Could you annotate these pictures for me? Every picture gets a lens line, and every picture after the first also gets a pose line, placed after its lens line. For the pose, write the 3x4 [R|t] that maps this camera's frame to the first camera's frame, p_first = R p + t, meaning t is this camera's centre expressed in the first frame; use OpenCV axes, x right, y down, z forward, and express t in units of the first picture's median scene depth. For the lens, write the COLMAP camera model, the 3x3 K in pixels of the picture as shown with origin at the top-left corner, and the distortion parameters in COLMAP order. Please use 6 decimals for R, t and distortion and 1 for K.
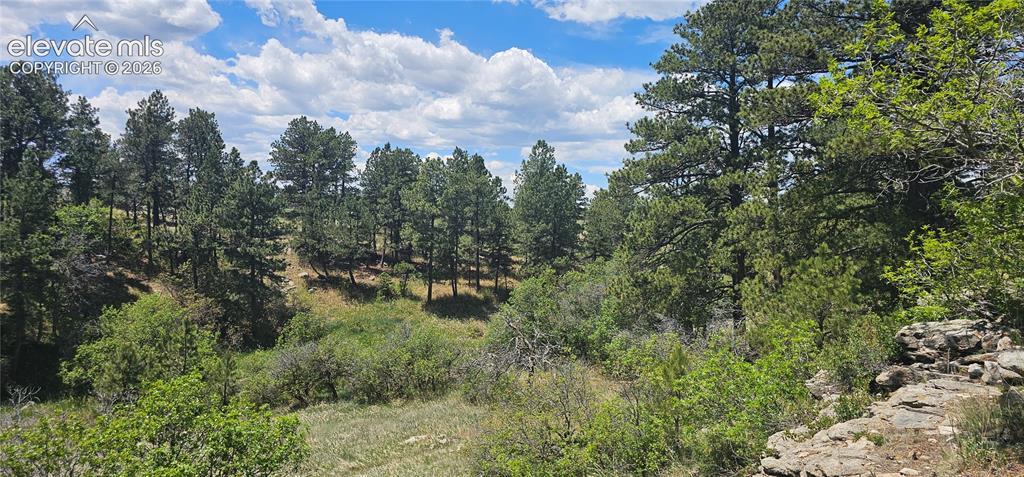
lens RADIAL K [[686.4, 0, 509.4], [0, 686.4, 238.7], [0, 0, 1]] dist [0.059591, -0.051726]
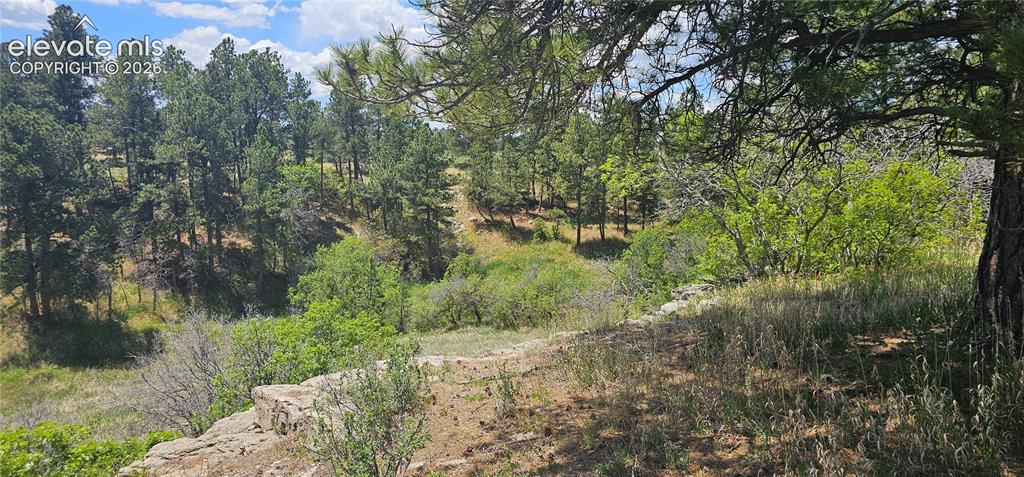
lens RADIAL K [[686.4, 0, 498.4], [0, 686.4, 232.8], [0, 0, 1]] dist [0.059591, -0.051726]
pose [[0.960130, 0.007411, -0.279457, 0.068116], [0.015579, 0.996677, 0.079956, -0.016531], [0.279121, -0.081121, 0.956823, -0.087319]]
